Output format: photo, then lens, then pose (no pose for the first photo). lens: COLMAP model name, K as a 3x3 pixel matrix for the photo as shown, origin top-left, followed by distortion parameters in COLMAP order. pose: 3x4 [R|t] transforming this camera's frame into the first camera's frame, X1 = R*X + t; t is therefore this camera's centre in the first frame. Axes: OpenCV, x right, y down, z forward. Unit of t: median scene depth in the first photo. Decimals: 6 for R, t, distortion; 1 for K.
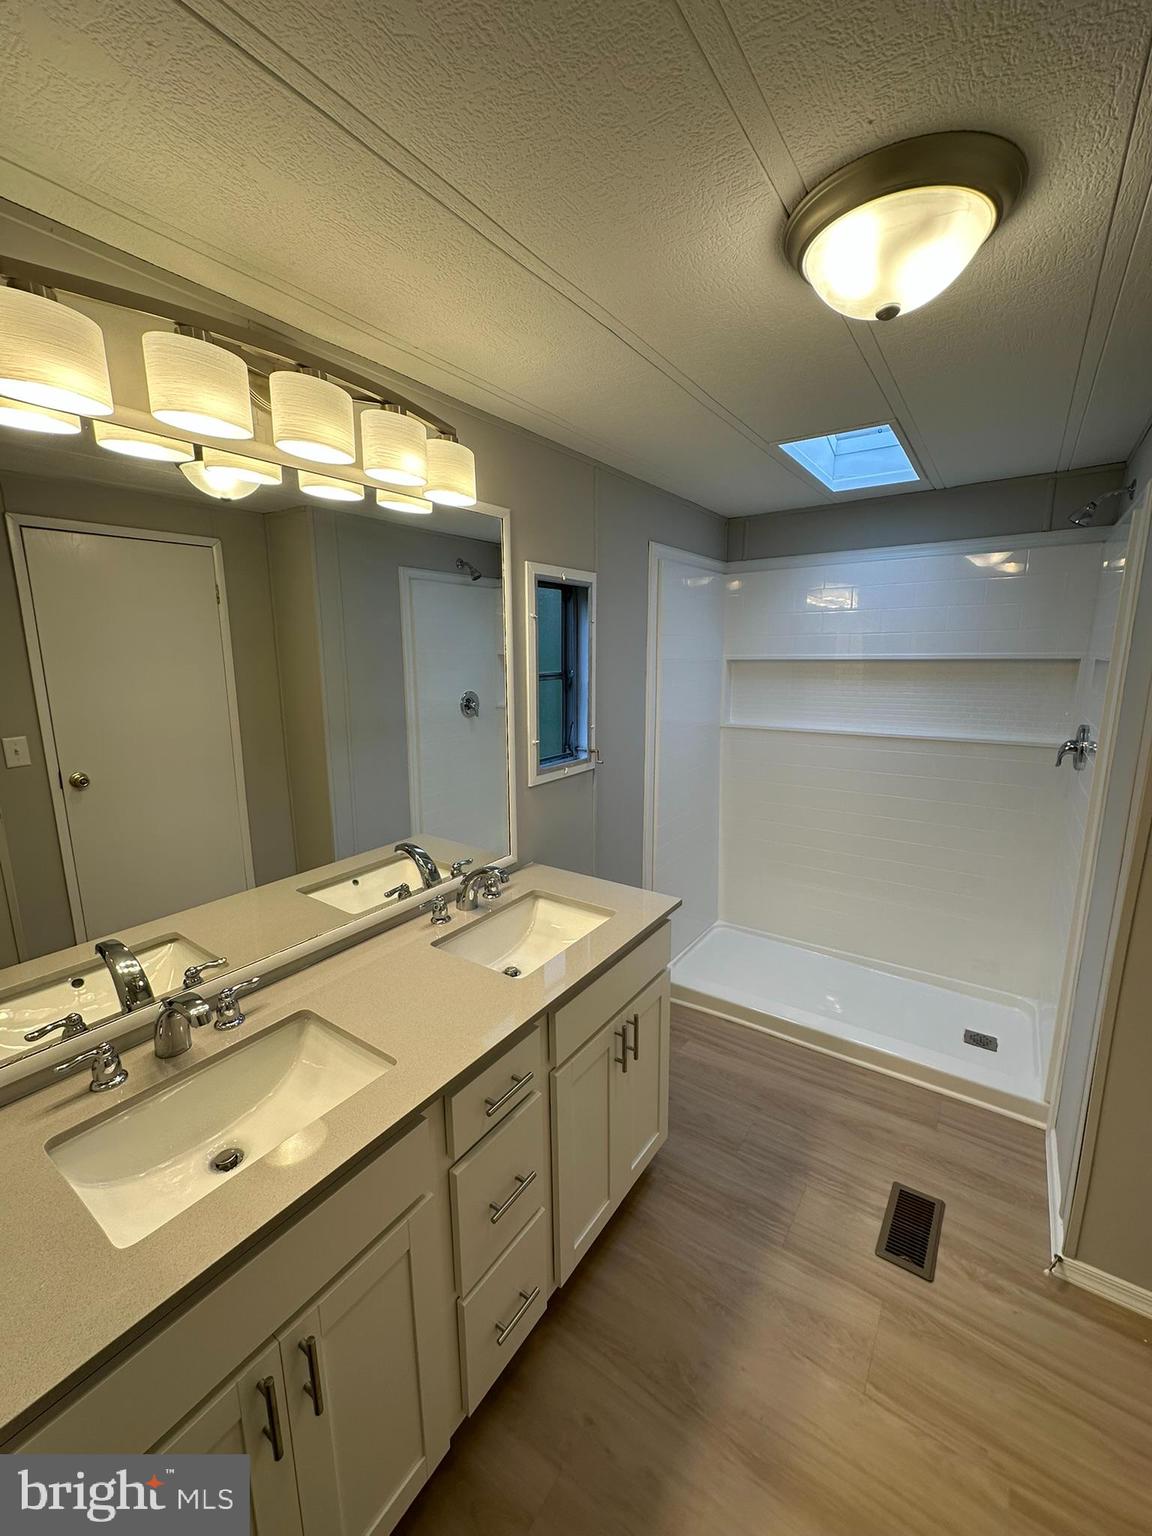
lens RADIAL K [[614.1, 0, 582.7], [0, 614.1, 773.1], [0, 0, 1]] dist [0.006519, 0.000162]
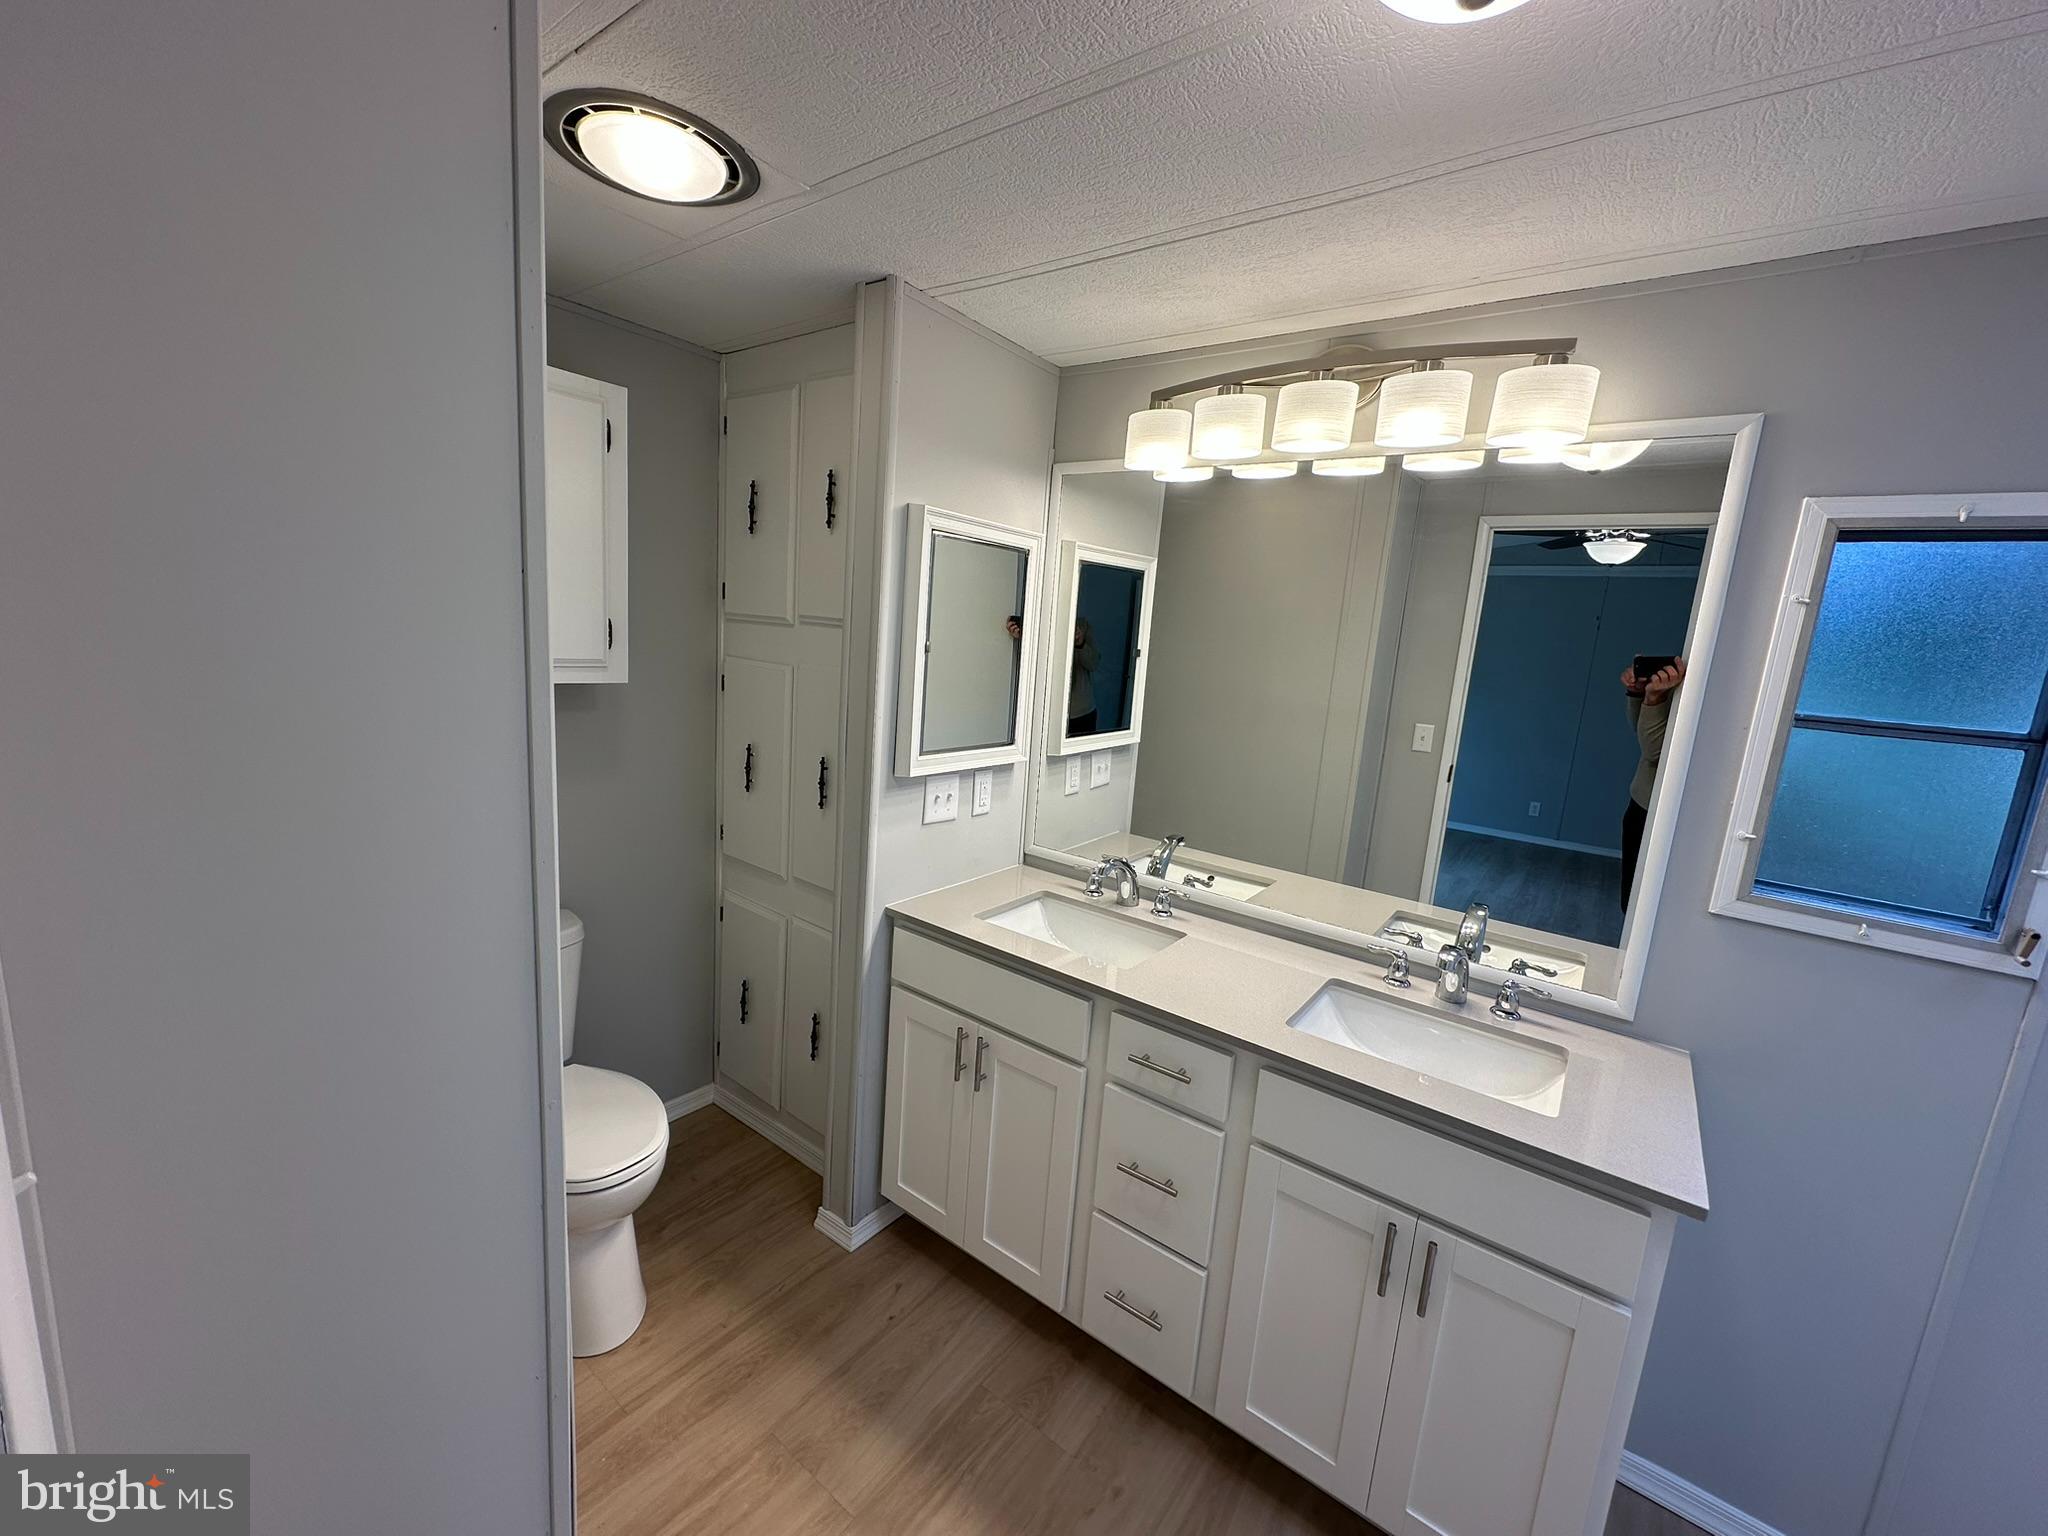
lens RADIAL K [[818.8, 0, 1009.2], [0, 818.8, 763.3], [0, 0, 1]] dist [0.006519, 0.000162]
pose [[-0.060913, 0.171282, -0.983337, 0.843297], [-0.263388, 0.947490, 0.181353, -0.092579], [0.962765, 0.270046, -0.012601, 0.497256]]
